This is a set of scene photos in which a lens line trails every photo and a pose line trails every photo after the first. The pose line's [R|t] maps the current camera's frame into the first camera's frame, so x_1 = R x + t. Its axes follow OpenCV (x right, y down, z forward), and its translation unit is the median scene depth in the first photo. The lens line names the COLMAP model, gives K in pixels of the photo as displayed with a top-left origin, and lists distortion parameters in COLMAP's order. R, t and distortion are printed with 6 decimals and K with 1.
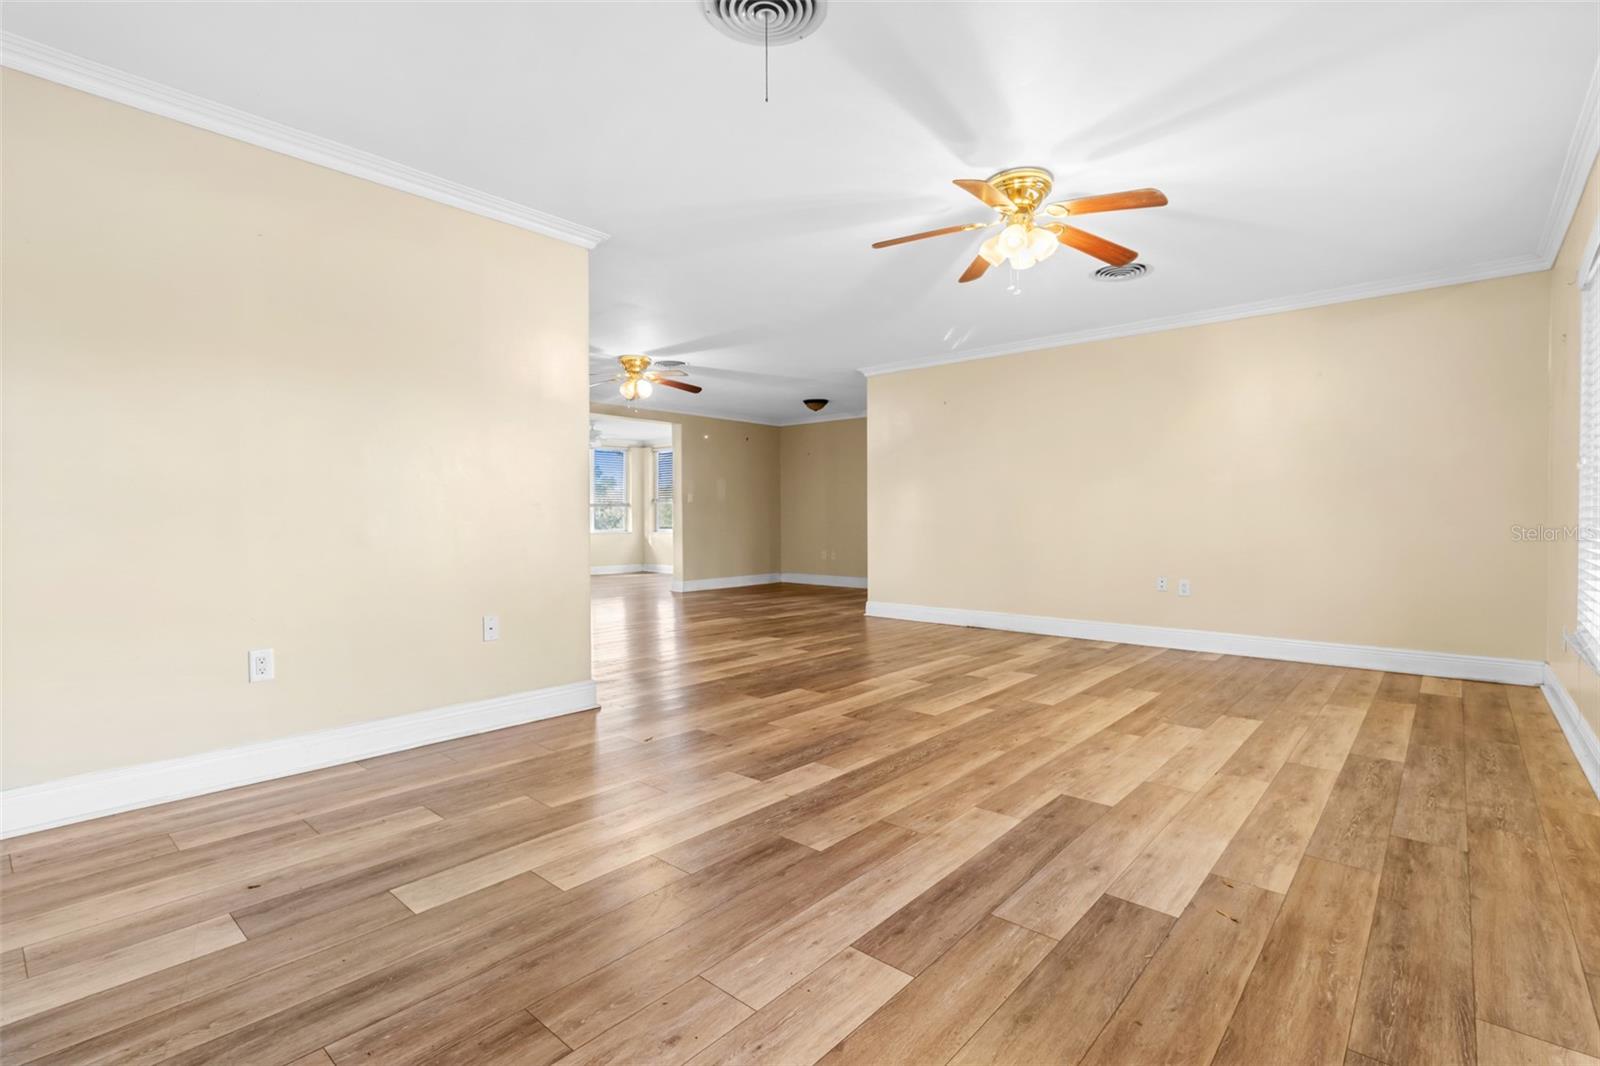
lens RADIAL K [[744.8, 0, 813.3], [0, 744.8, 528.8], [0, 0, 1]] dist [-0.001141, 0.000093]
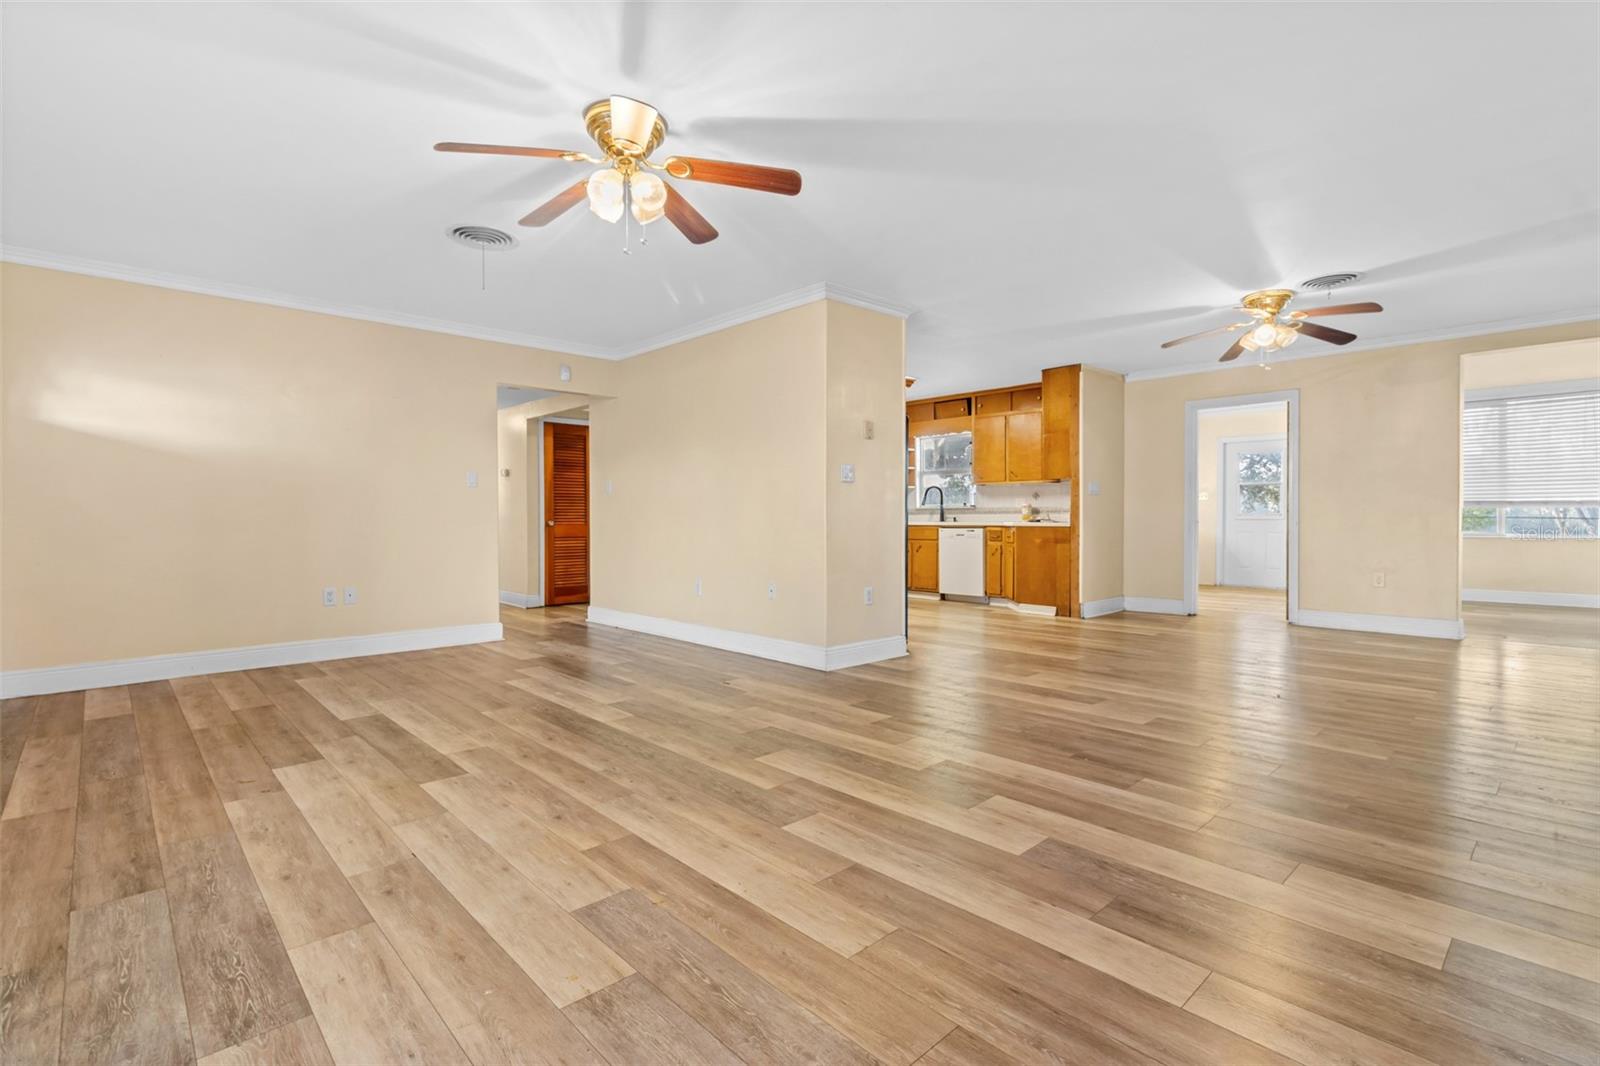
lens RADIAL K [[744.8, 0, 809.3], [0, 744.8, 522.5], [0, 0, 1]] dist [-0.001141, 0.000093]
pose [[-0.096687, 0.012969, -0.995230, 1.300485], [-0.012957, 0.999814, 0.014287, -0.030443], [0.995230, 0.014277, -0.096501, 1.521202]]
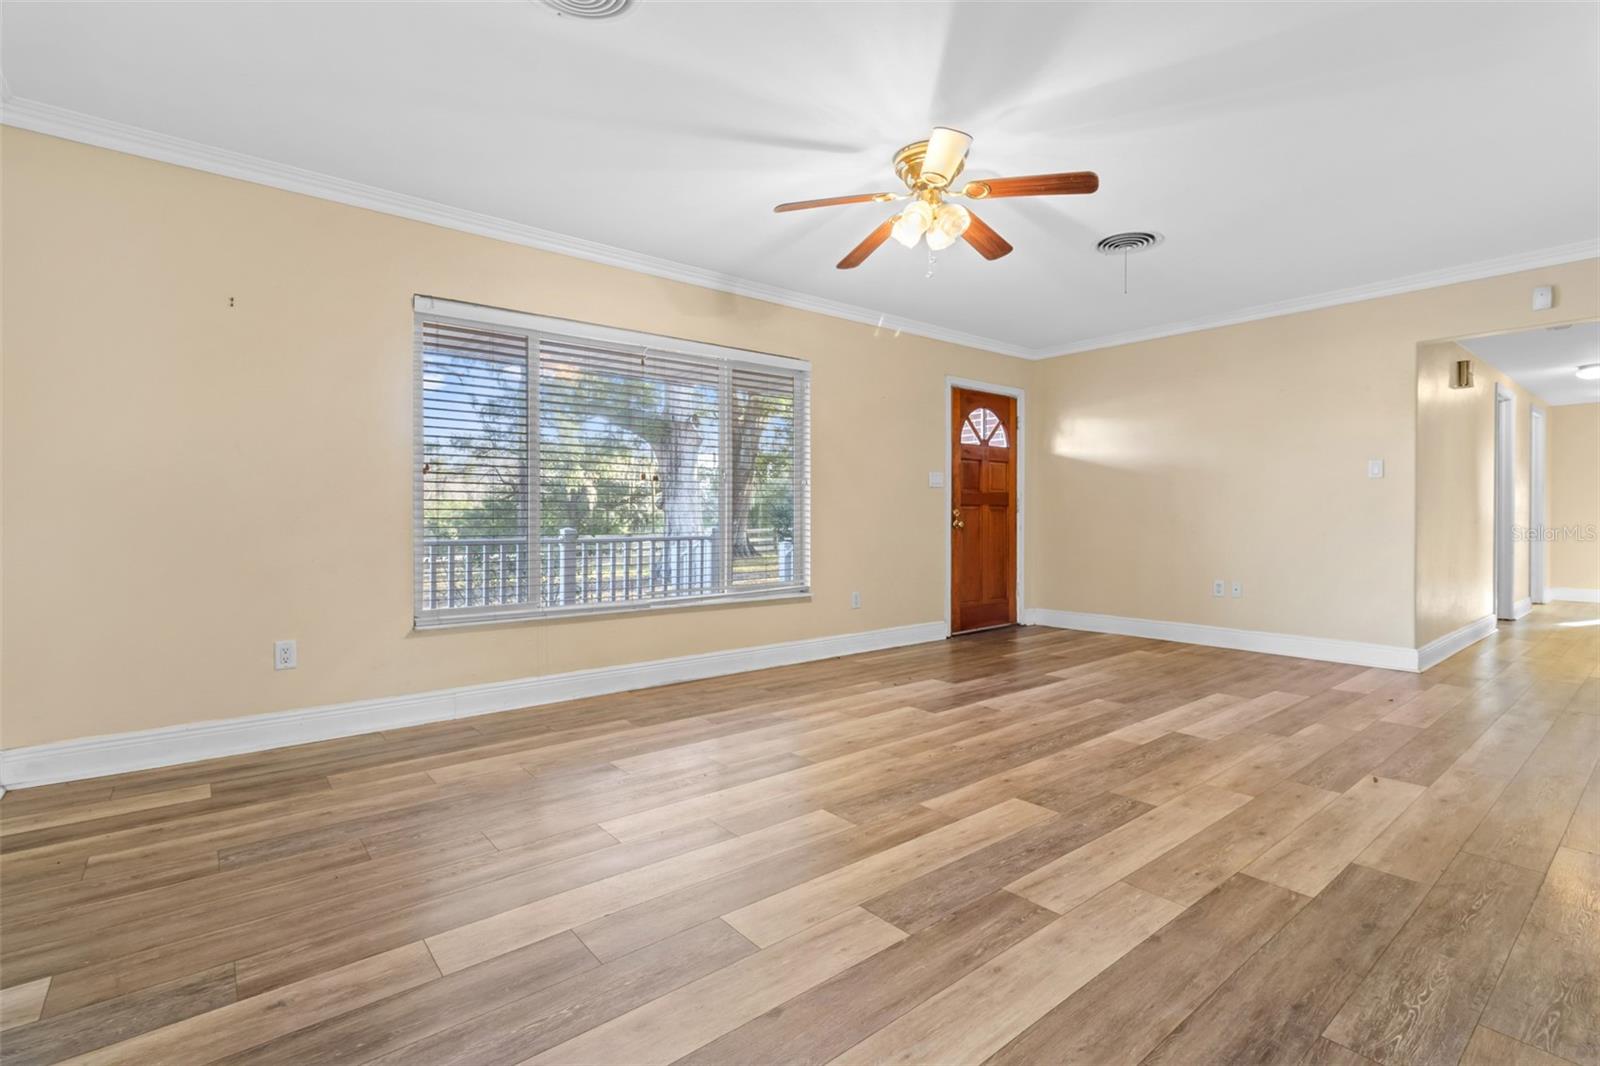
lens RADIAL K [[744.8, 0, 809.4], [0, 744.8, 533.8], [0, 0, 1]] dist [-0.001141, 0.000093]
pose [[-0.985839, 0.001191, 0.167690, 0.315337], [0.007874, 0.999201, 0.039195, -0.035308], [-0.167510, 0.039960, -0.985060, 2.291256]]
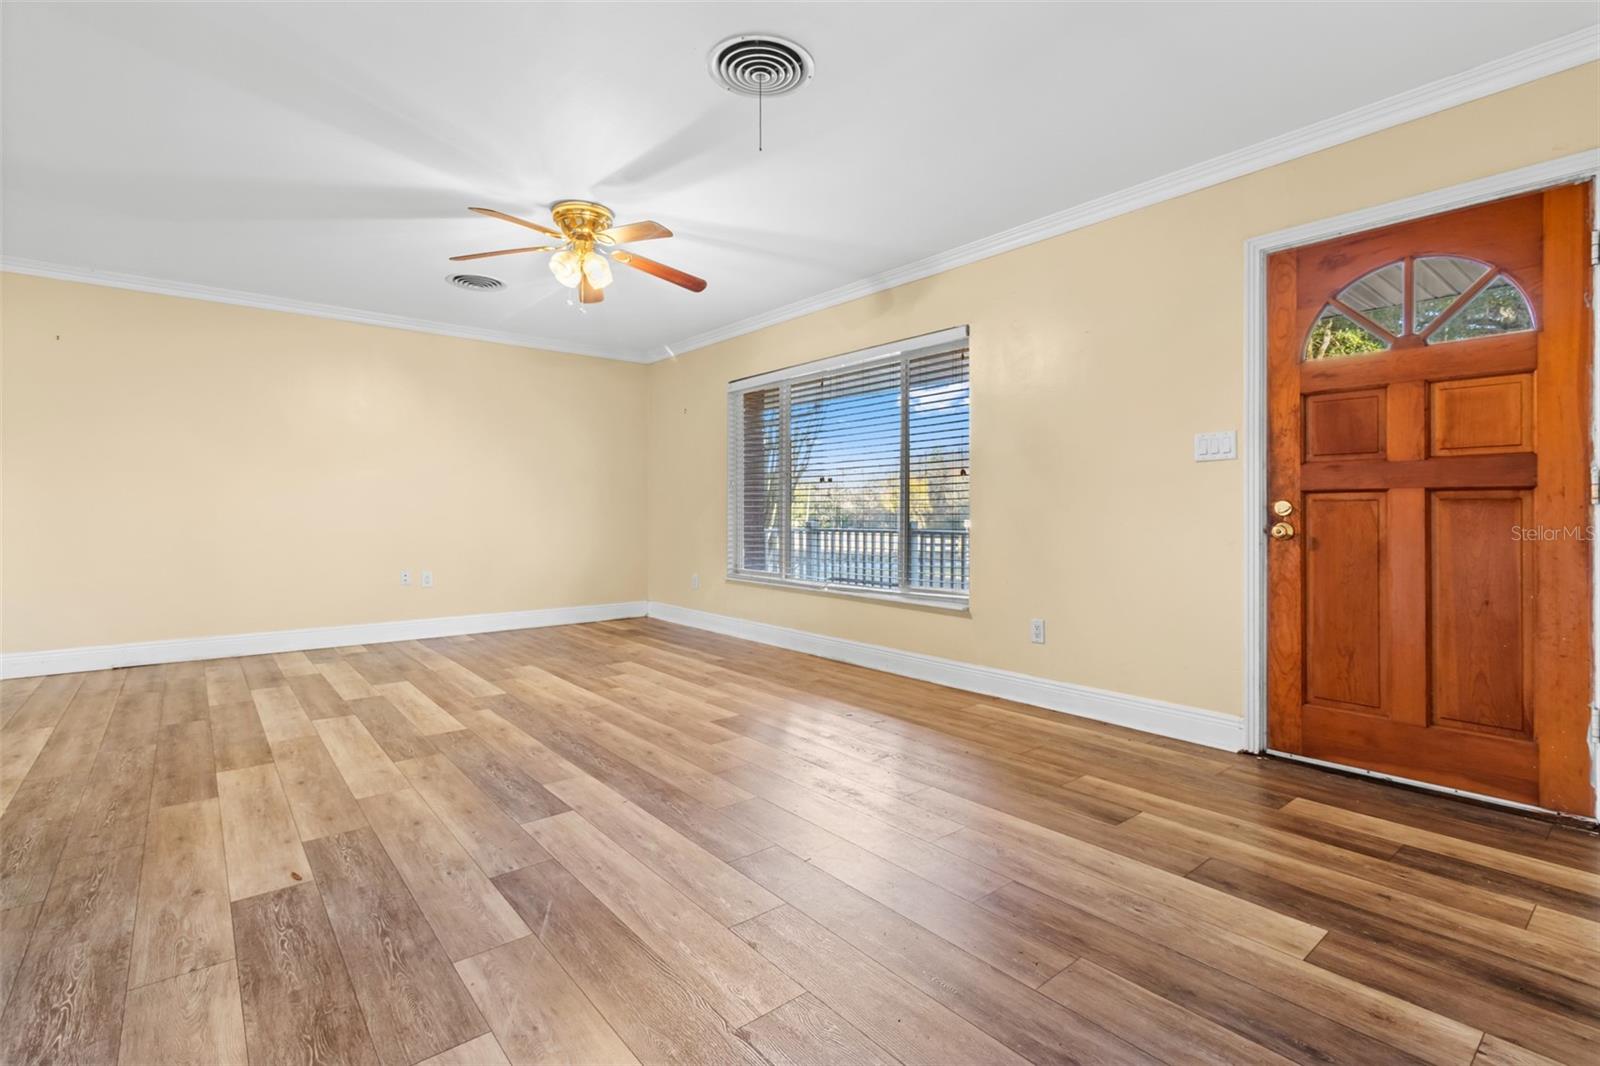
lens RADIAL K [[744.8, 0, 812.4], [0, 744.8, 520.9], [0, 0, 1]] dist [-0.001141, 0.000093]
pose [[0.158662, -0.011705, 0.987264, -0.902577], [0.016204, 0.999826, 0.009250, -0.010255], [-0.987200, 0.014530, 0.158824, 0.574075]]
